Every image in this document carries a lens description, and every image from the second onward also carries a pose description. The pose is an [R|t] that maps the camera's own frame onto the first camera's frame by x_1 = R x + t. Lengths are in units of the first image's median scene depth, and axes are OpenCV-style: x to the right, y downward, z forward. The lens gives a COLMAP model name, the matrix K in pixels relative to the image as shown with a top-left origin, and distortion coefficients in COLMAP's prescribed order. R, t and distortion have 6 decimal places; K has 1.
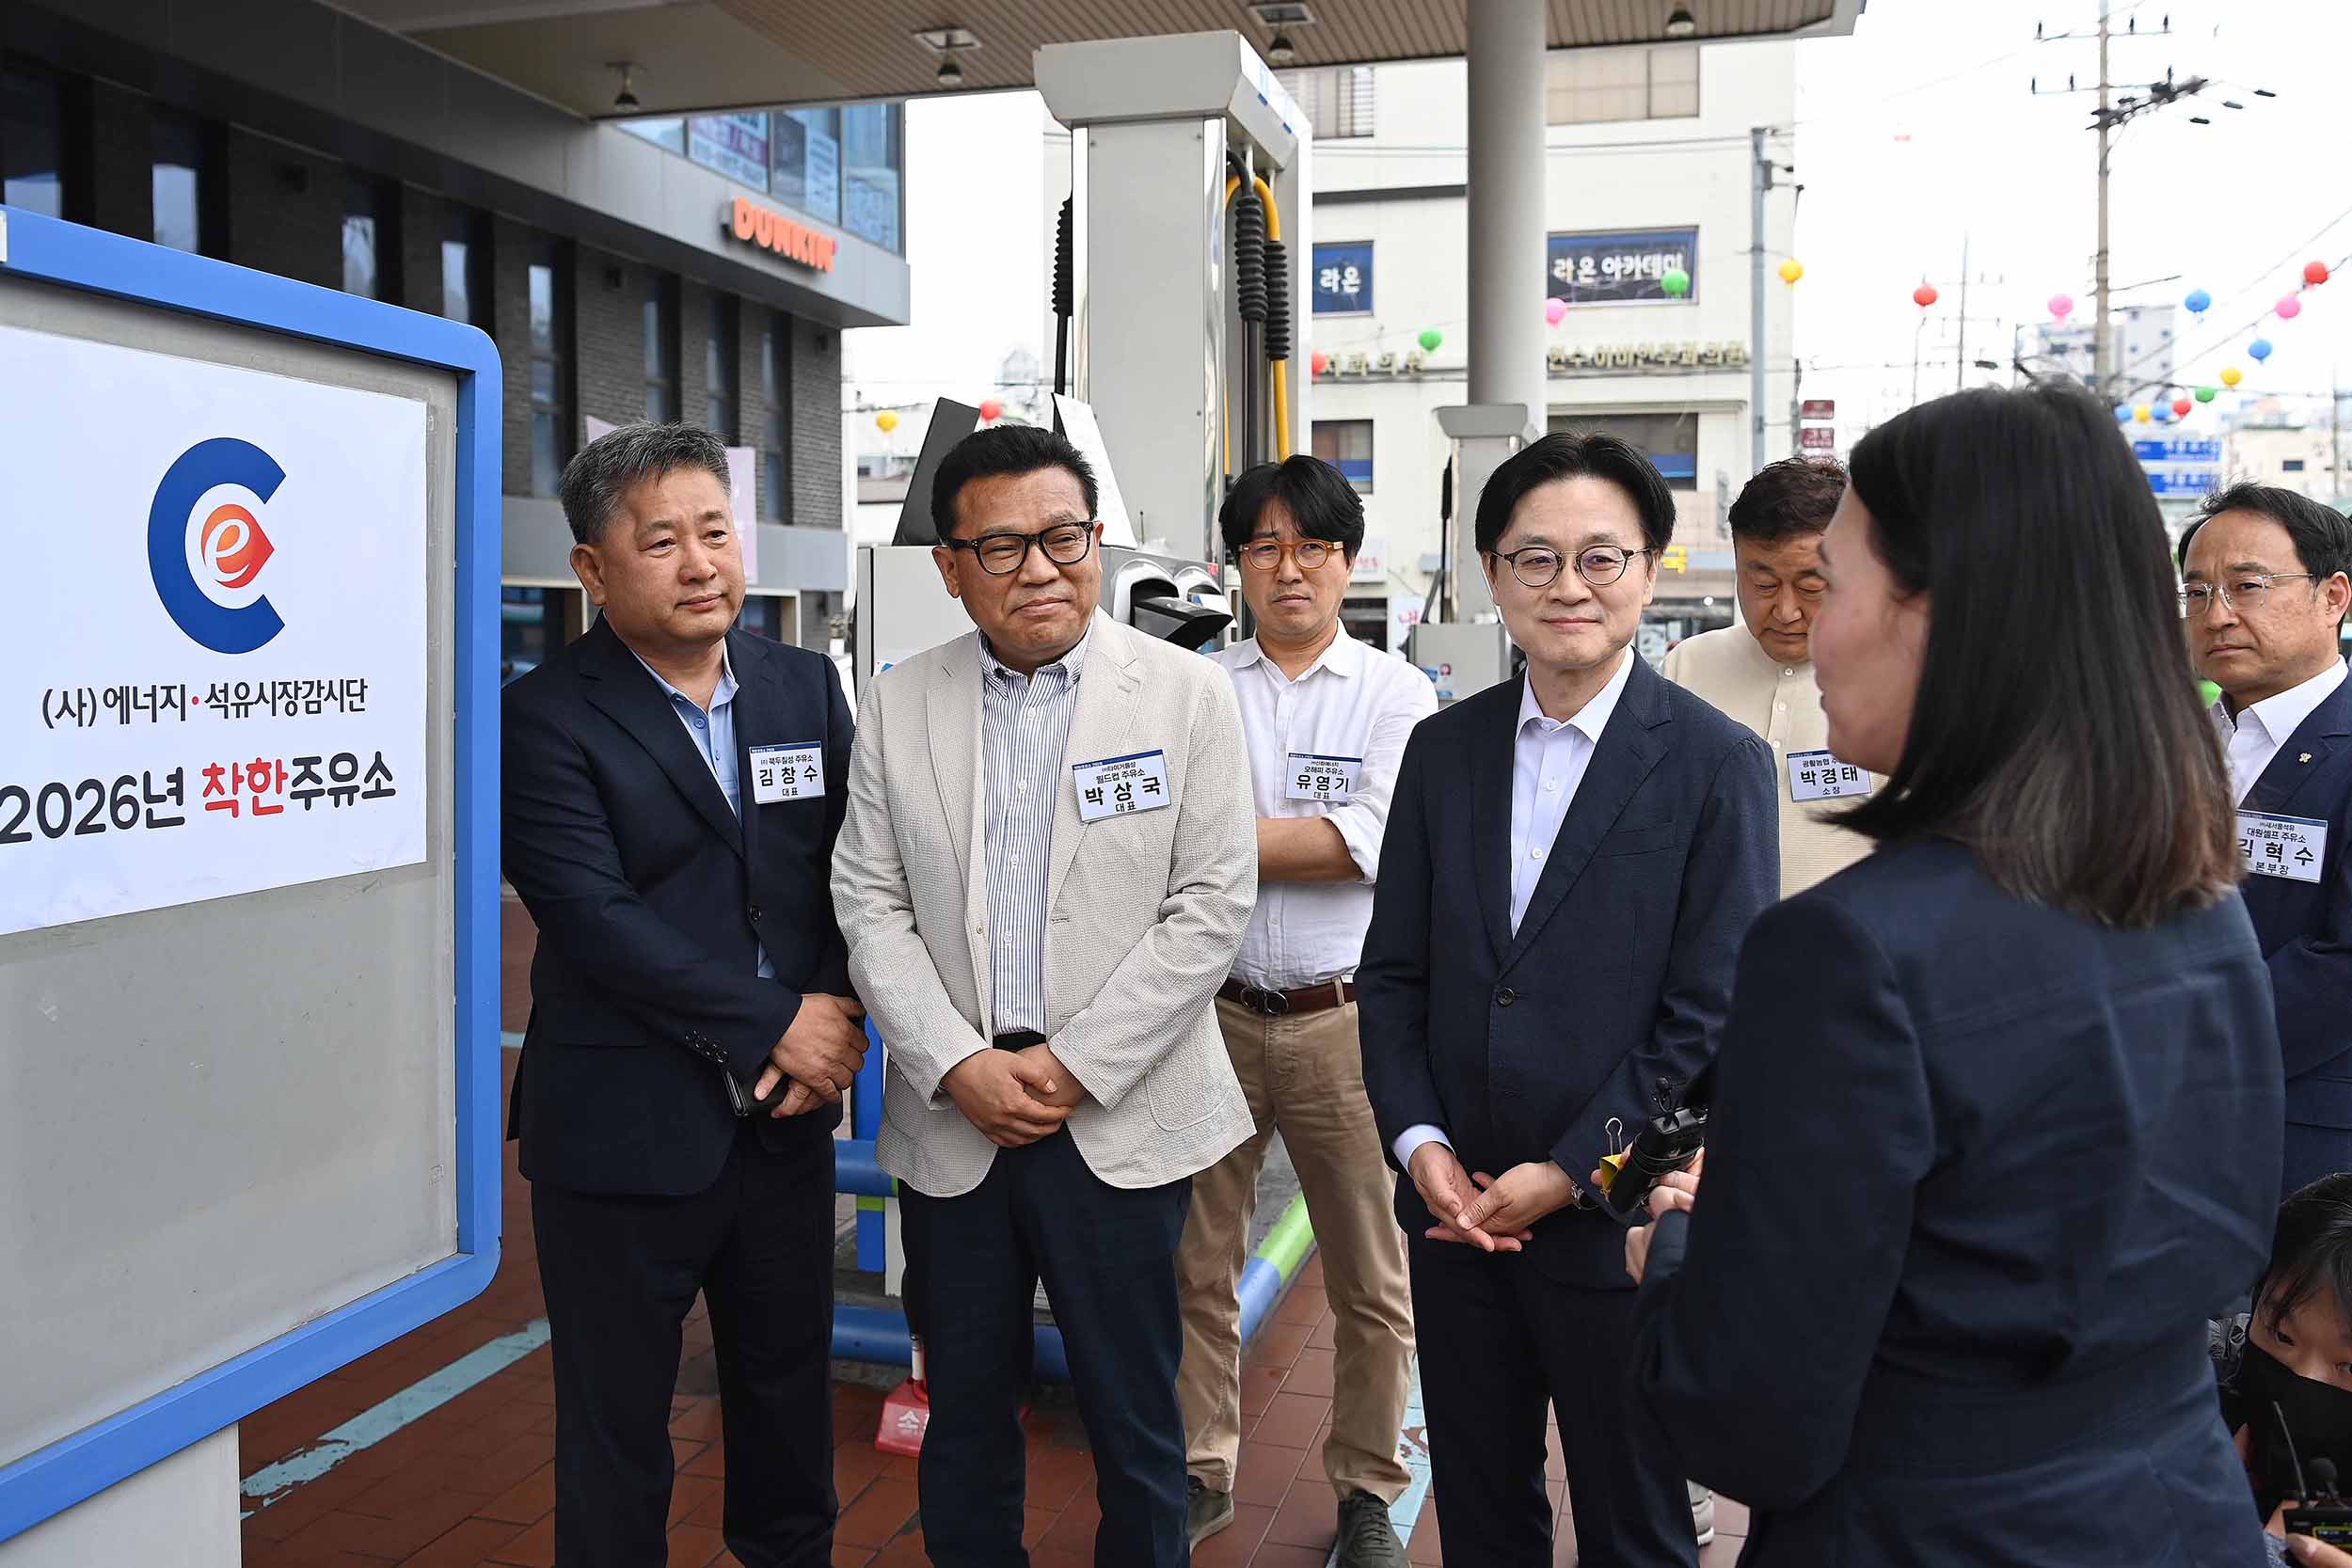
lens RADIAL K [[2191.9, 0, 1176.2], [0, 2191.9, 638.0], [0, 0, 1]] dist [-0.004010, 0.009154]
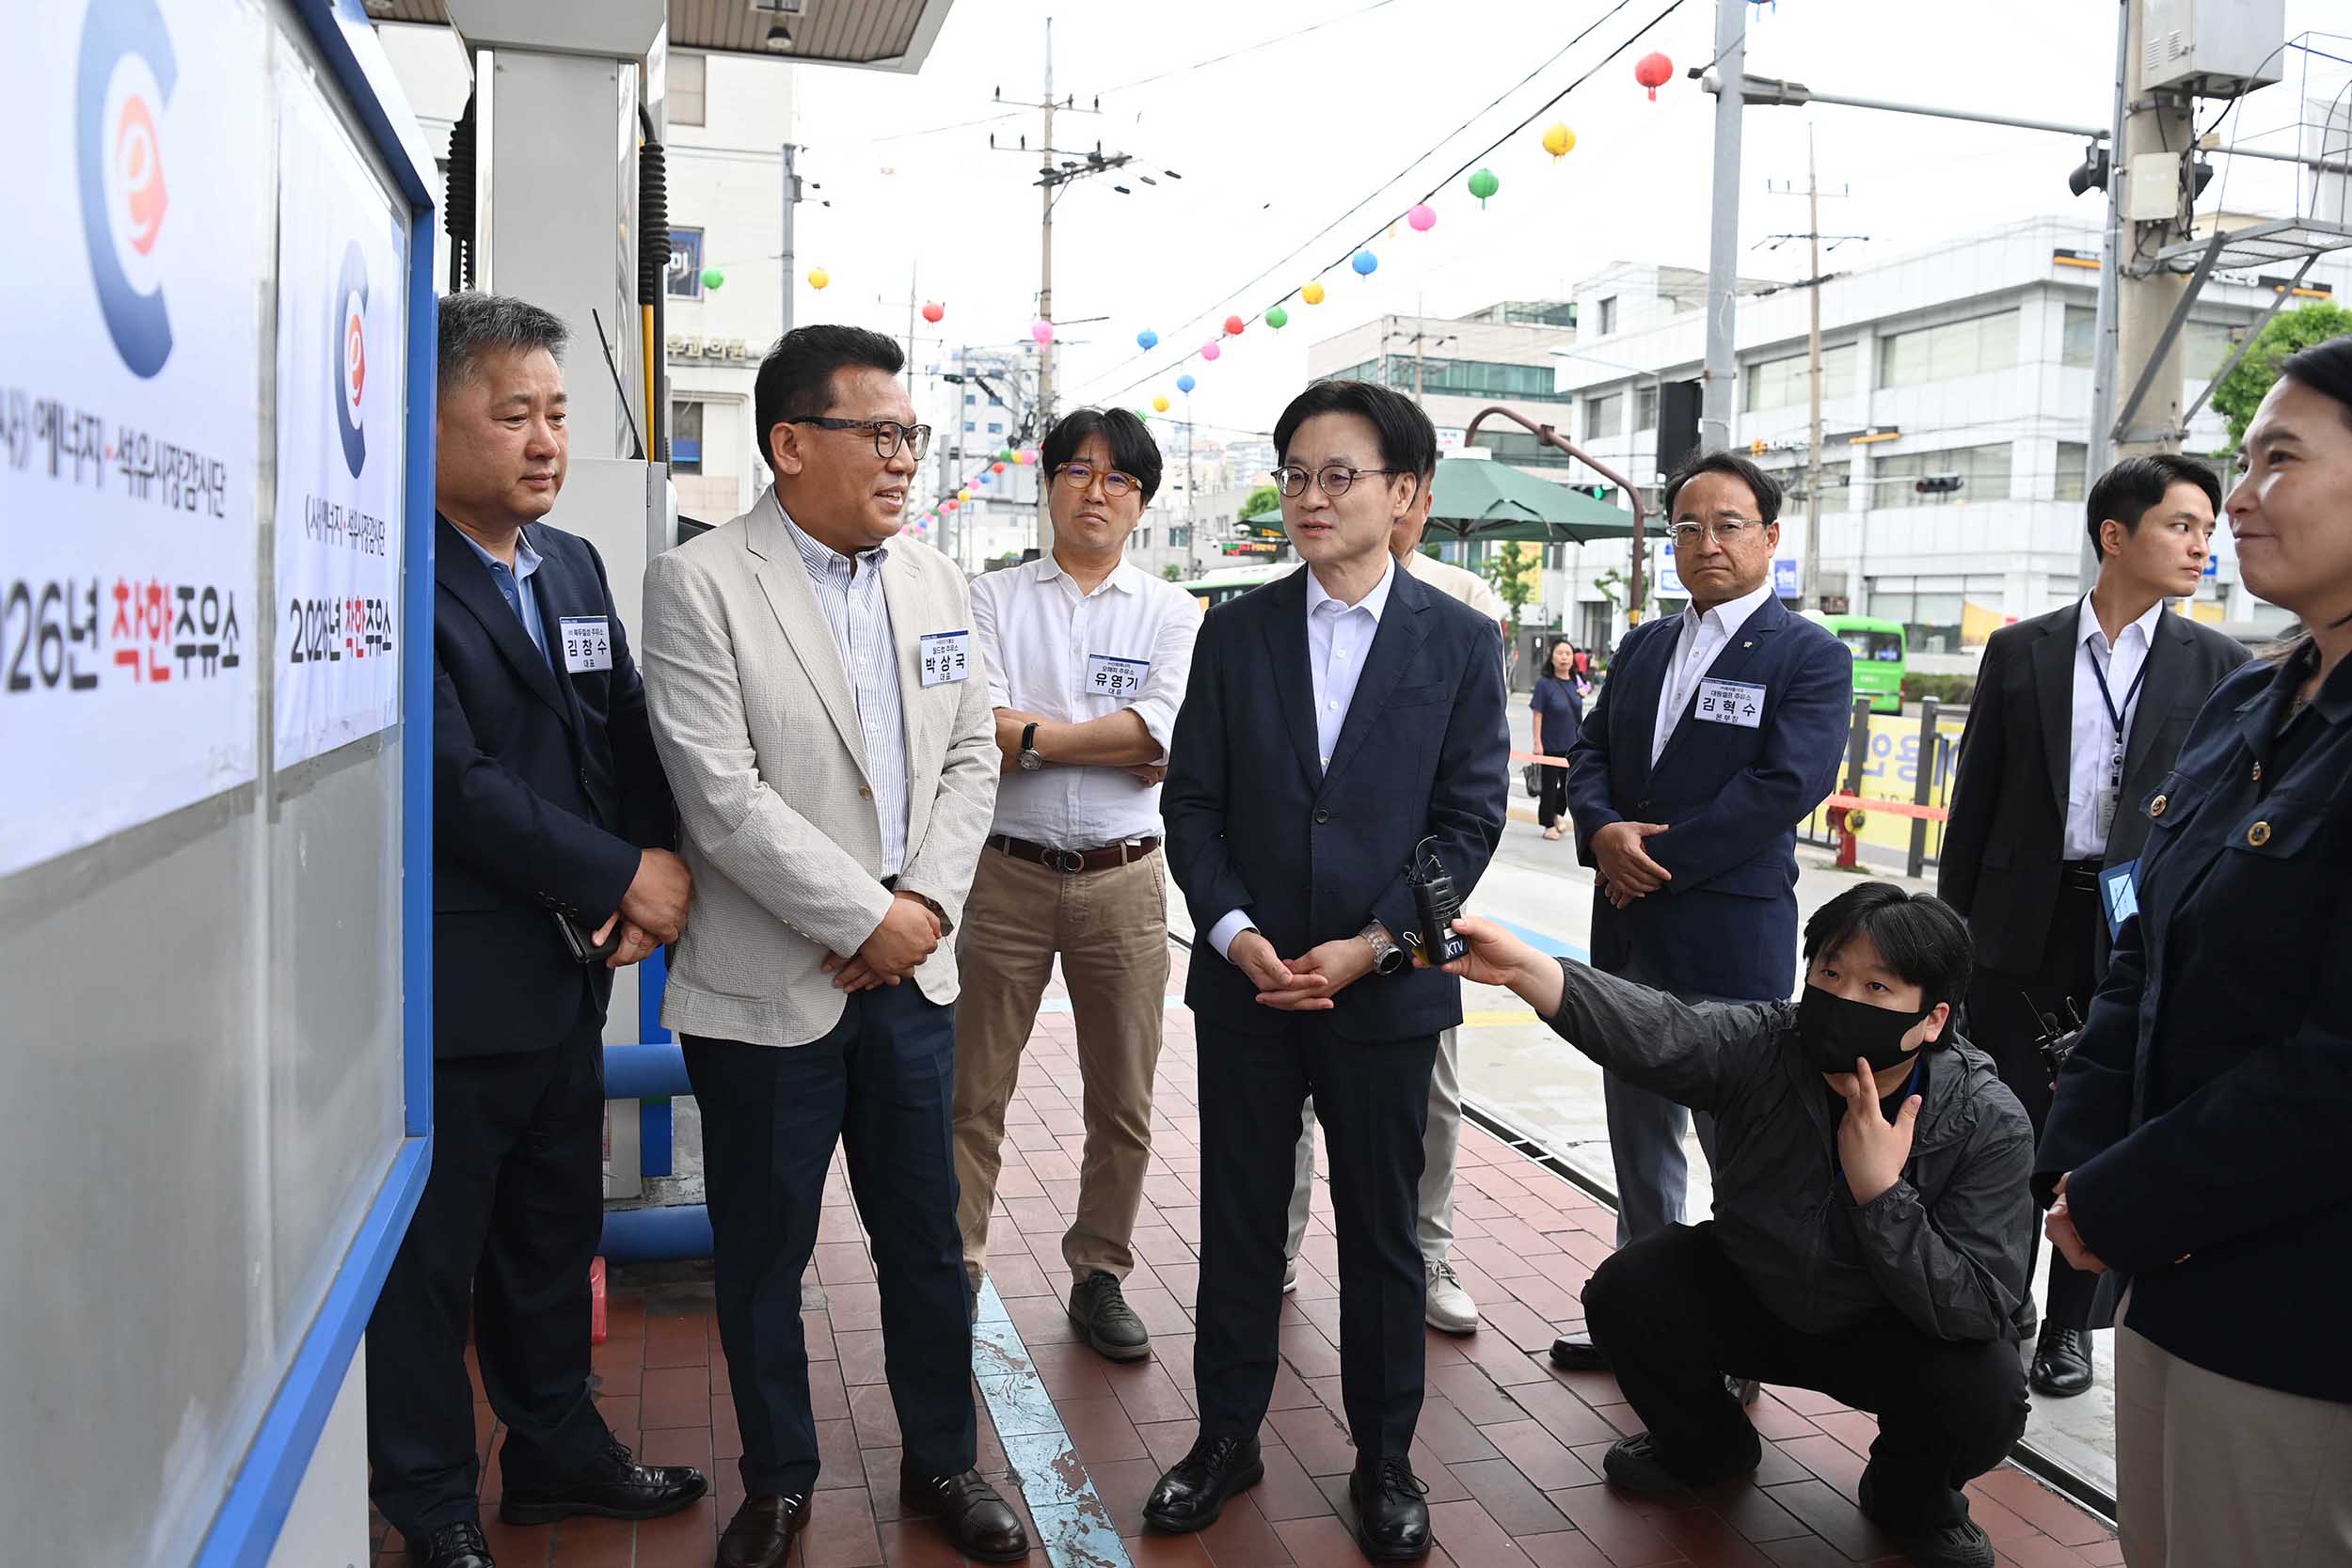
lens RADIAL K [[1971.5, 0, 1176.0], [0, 1971.5, 784.0], [0, 0, 1]] dist [-0.007766, -0.004686]
pose [[0.875921, -0.013819, 0.482256, -0.387677], [-0.028277, 0.996401, 0.079912, 0.044256], [-0.481625, -0.083633, 0.872378, 0.030029]]
